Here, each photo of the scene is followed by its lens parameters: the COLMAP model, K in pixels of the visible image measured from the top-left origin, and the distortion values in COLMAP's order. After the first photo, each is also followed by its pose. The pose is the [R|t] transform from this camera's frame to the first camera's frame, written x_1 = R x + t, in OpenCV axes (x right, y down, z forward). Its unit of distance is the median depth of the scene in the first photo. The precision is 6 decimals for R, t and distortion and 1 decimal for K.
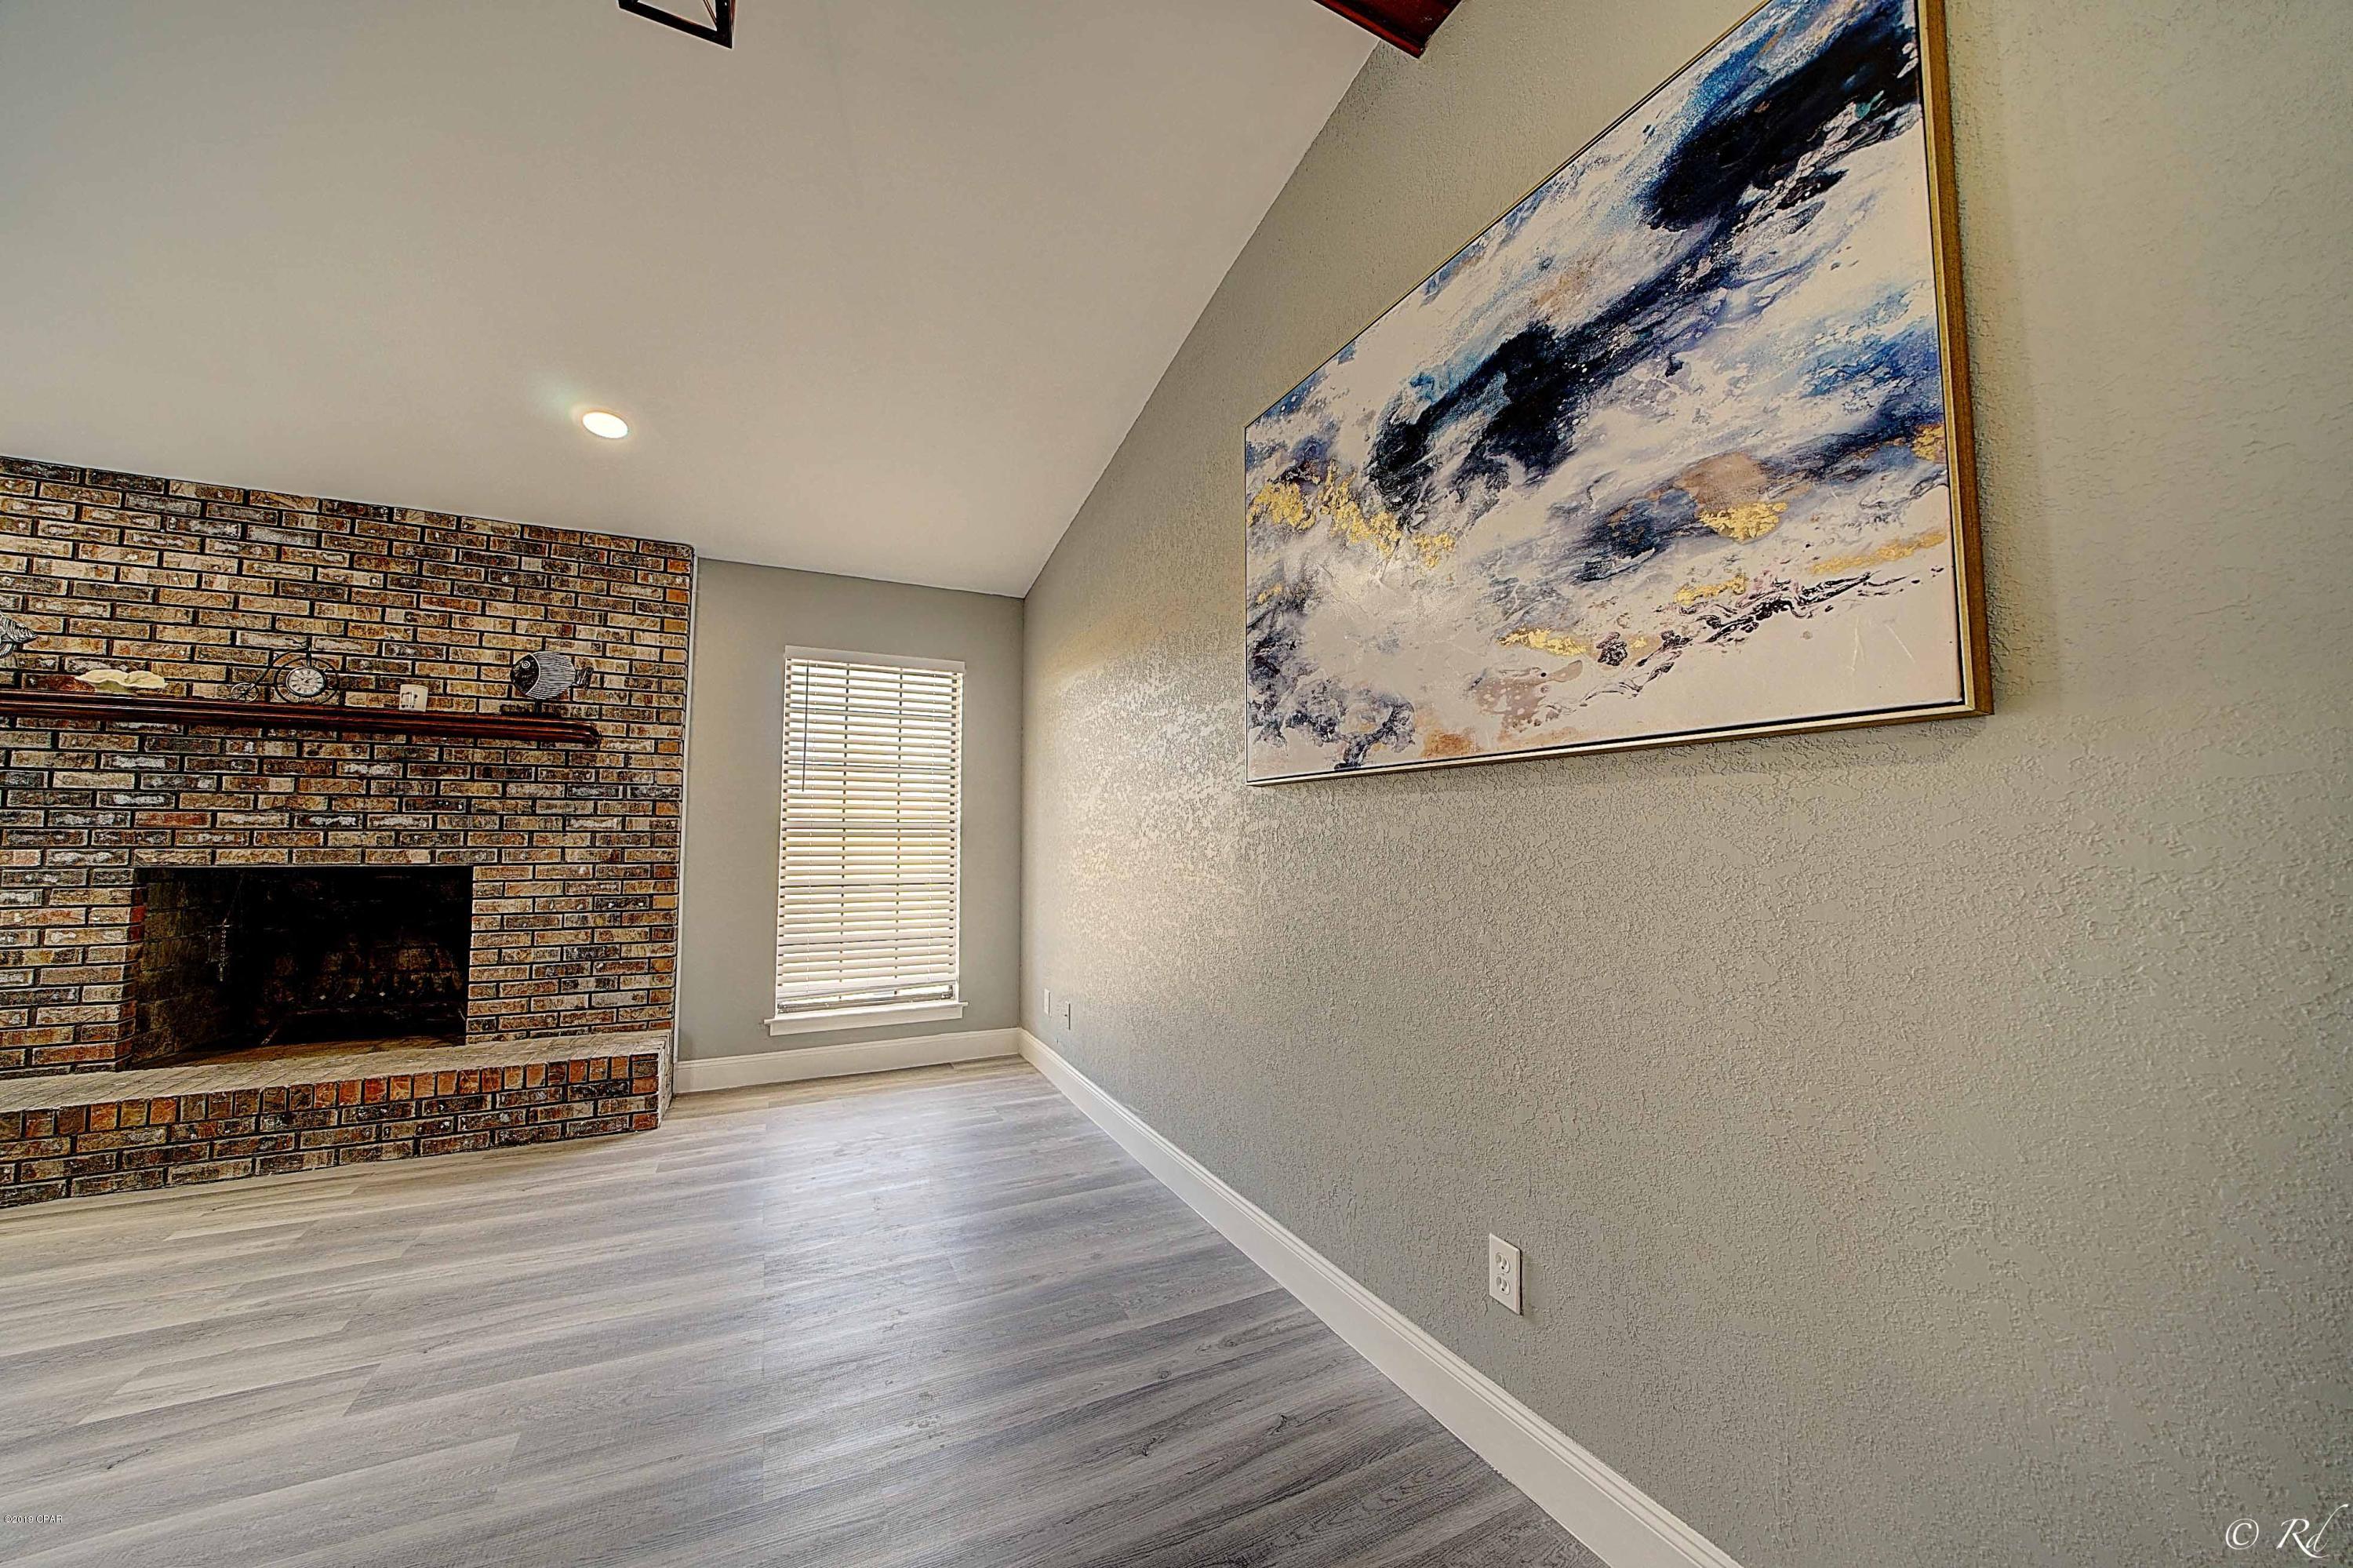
lens RADIAL K [[815.9, 0, 1175.0], [0, 815.9, 783.1], [0, 0, 1]] dist [-0.026500, 0.002752]
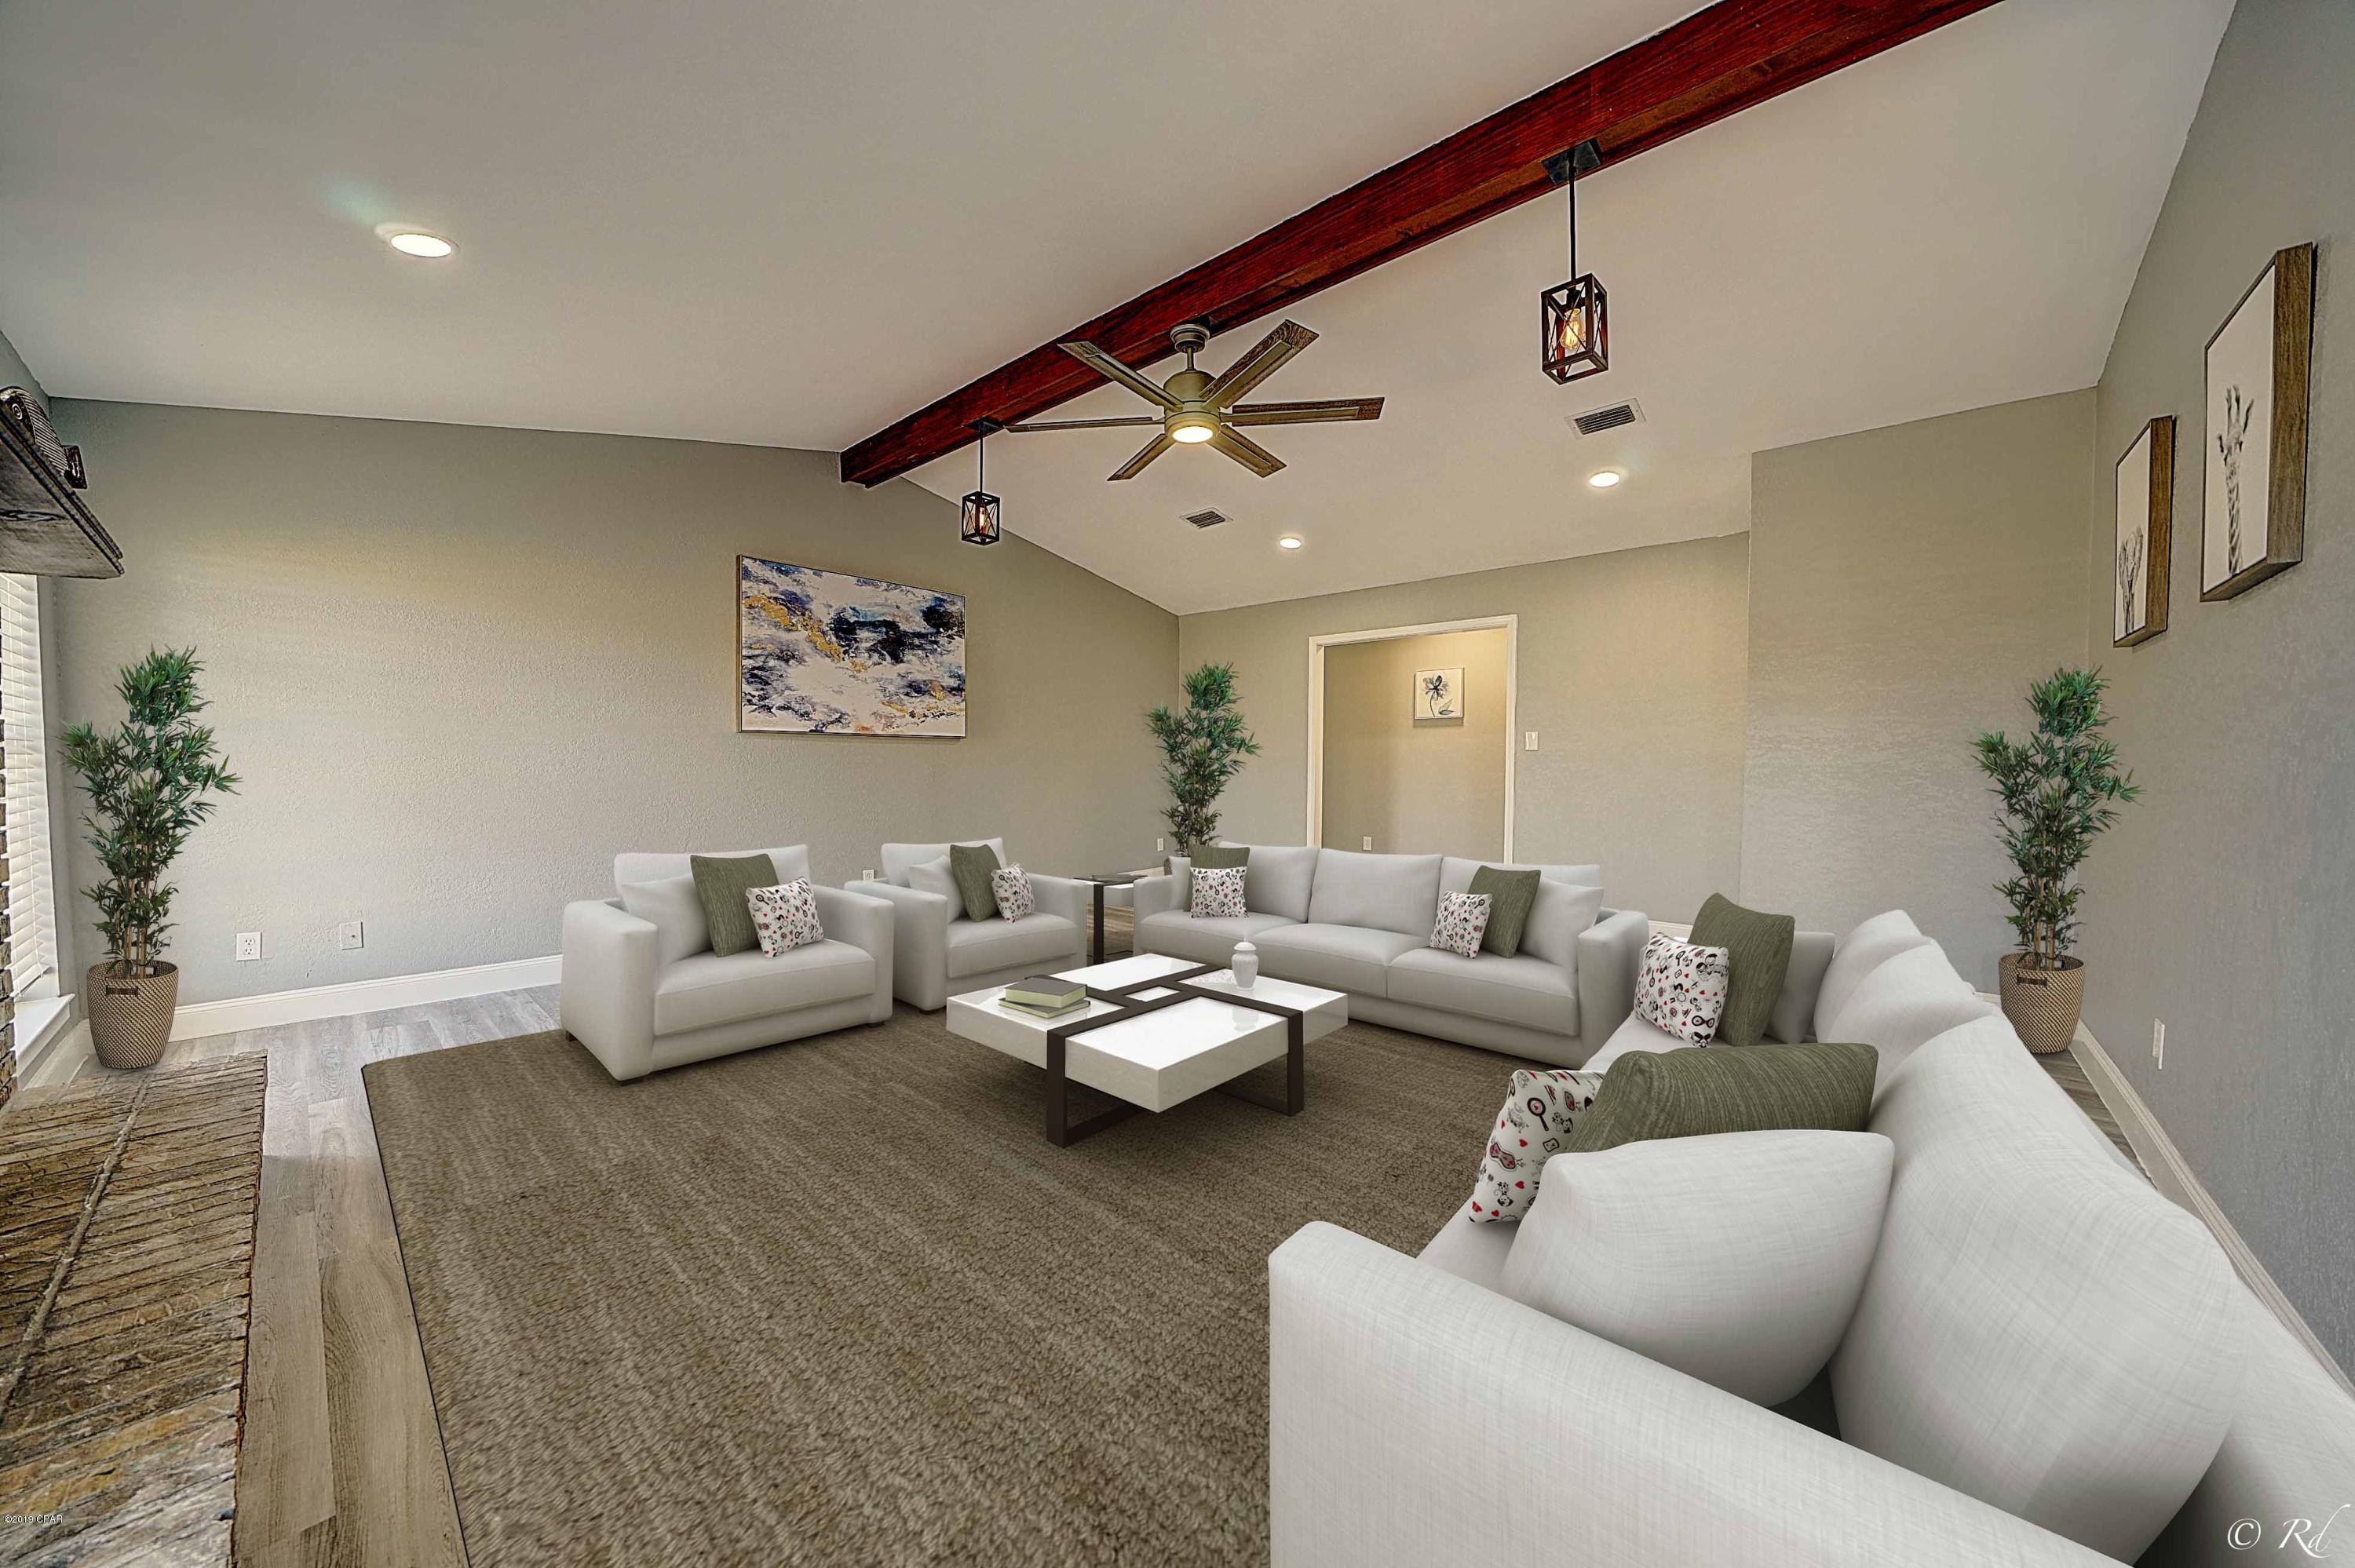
lens RADIAL K [[816.4, 0, 1176.9], [0, 816.4, 779.6], [0, 0, 1]] dist [-0.026500, 0.002752]
pose [[-0.376628, -0.017500, 0.926199, -1.738214], [-0.060375, 0.998160, -0.005691, 0.053294], [-0.924395, -0.058063, -0.376991, 0.568787]]
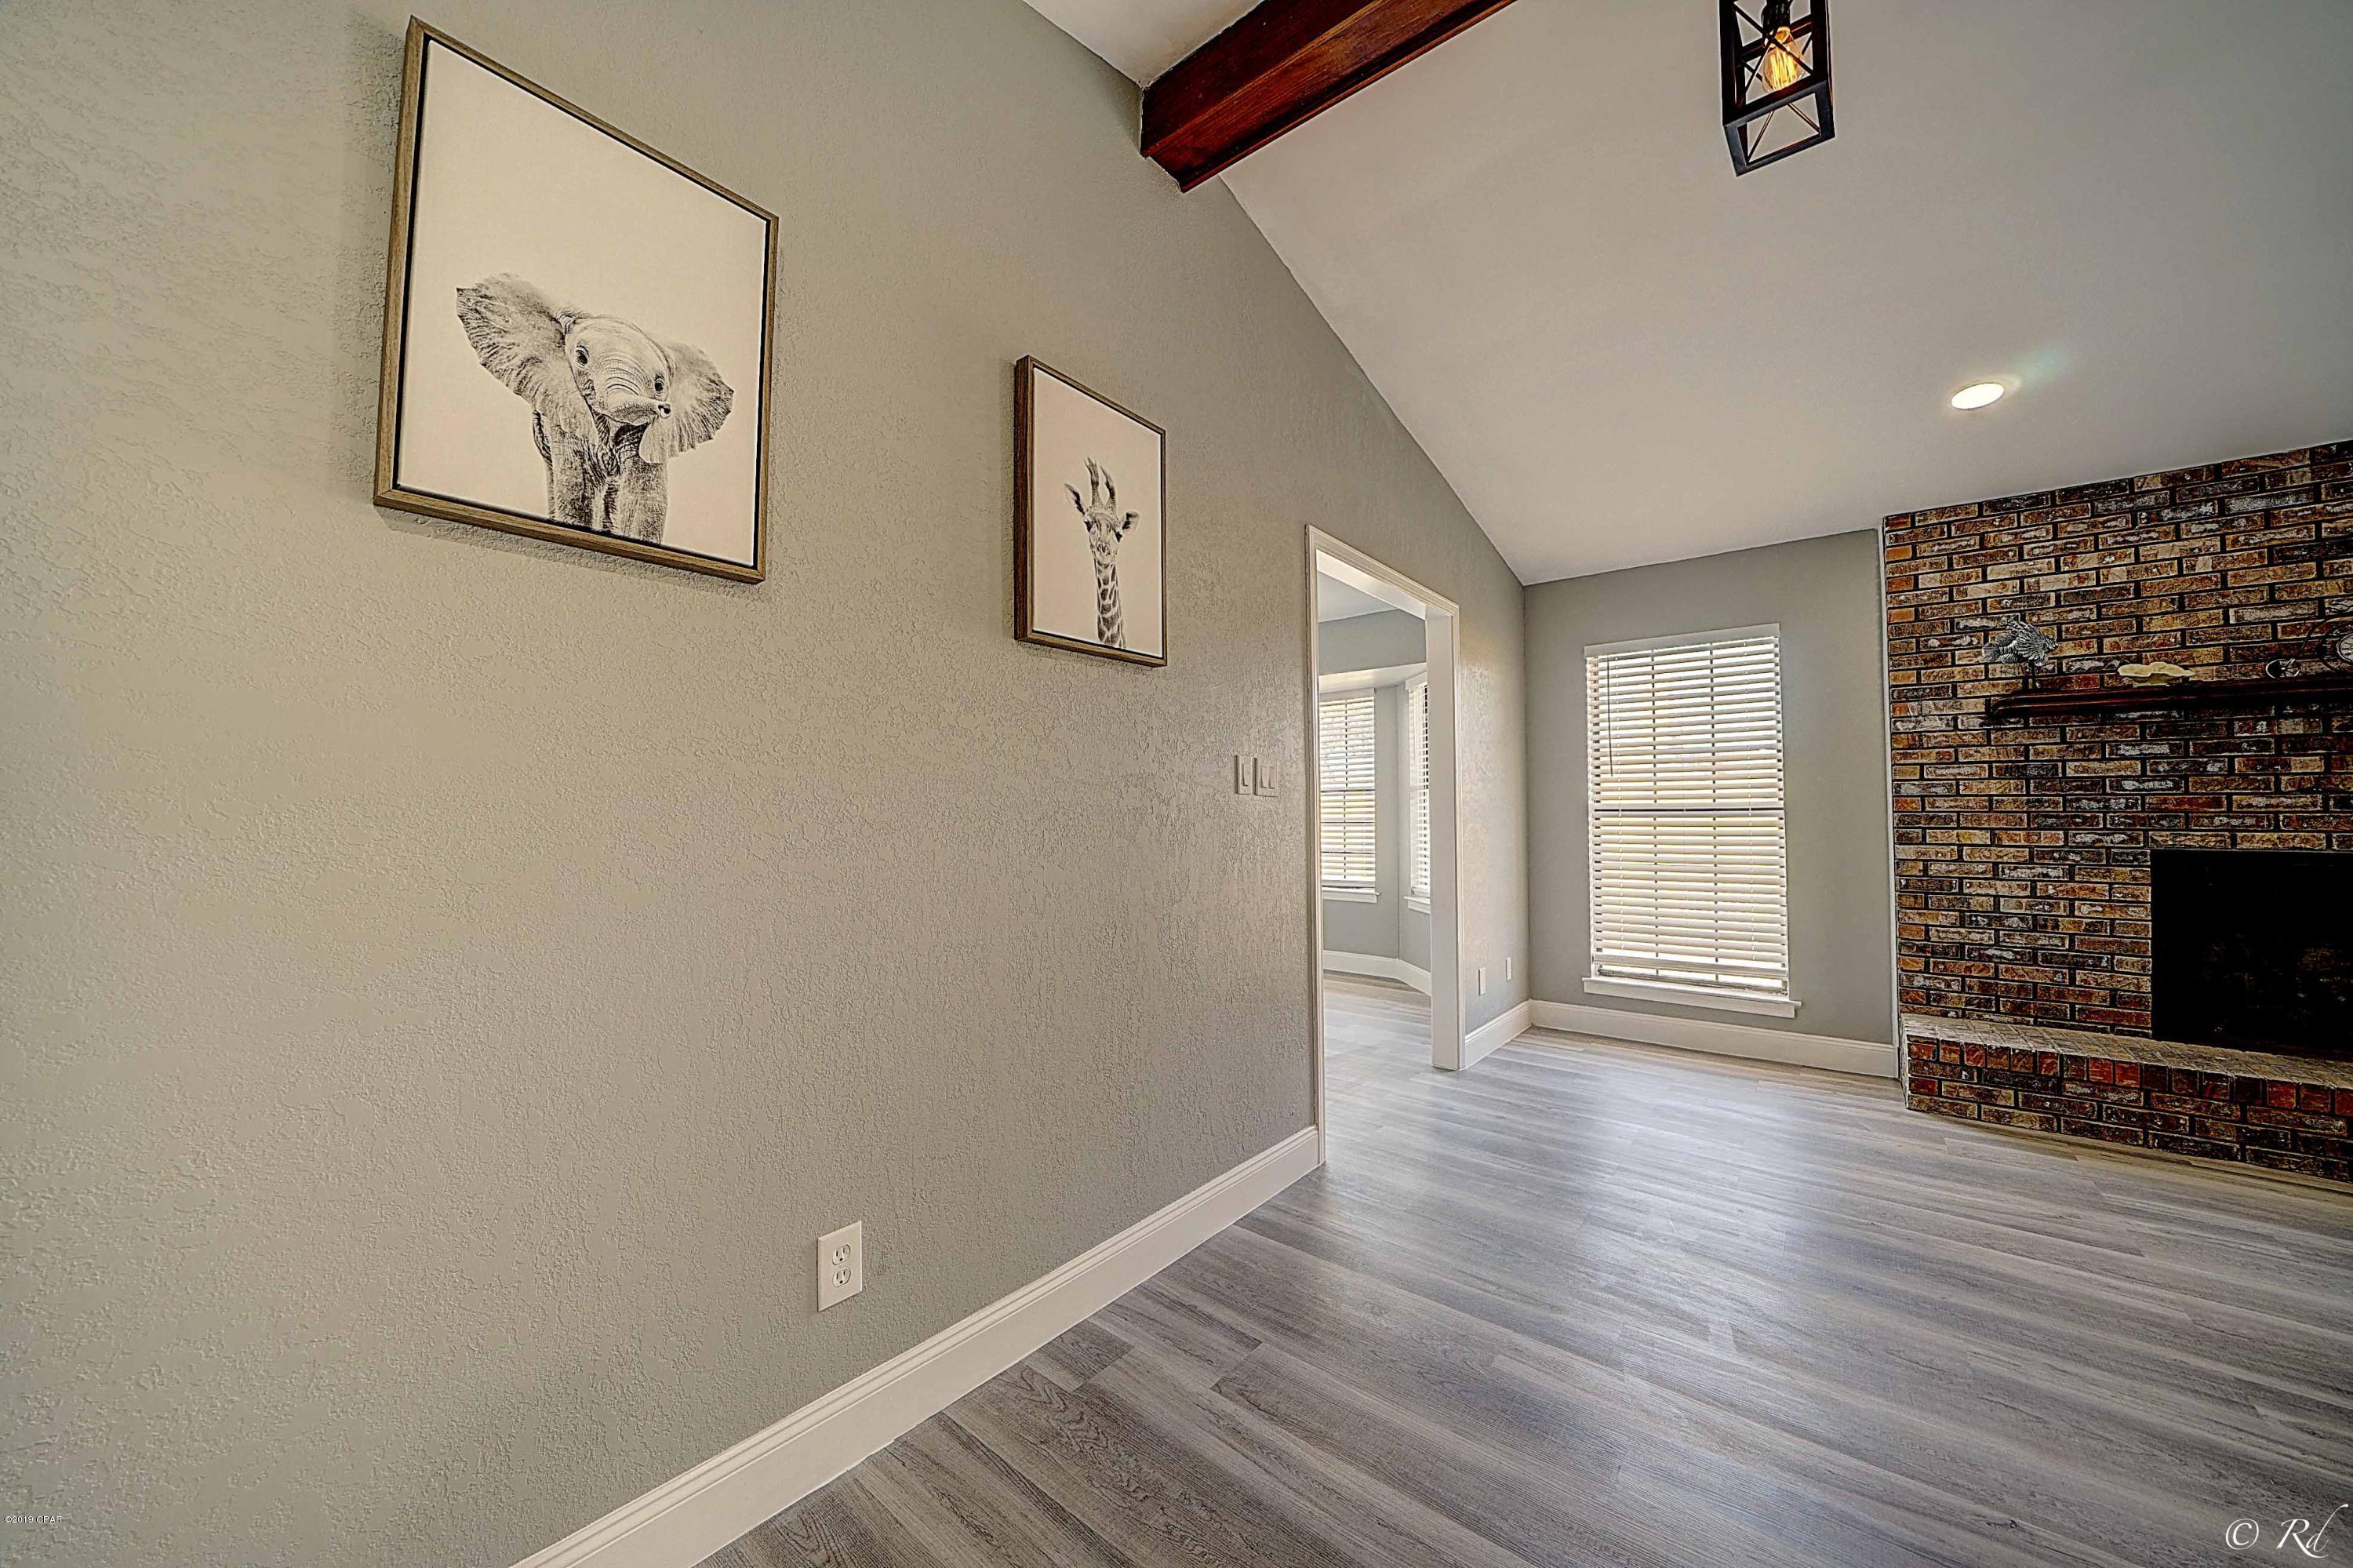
lens RADIAL K [[815.9, 0, 1175.0], [0, 815.9, 784.0], [0, 0, 1]] dist [-0.026500, 0.002752]
pose [[0.407037, -0.034214, -0.912771, -0.861816], [0.056962, 0.998304, -0.012018, -0.040714], [0.911634, -0.047102, 0.408295, -0.607996]]
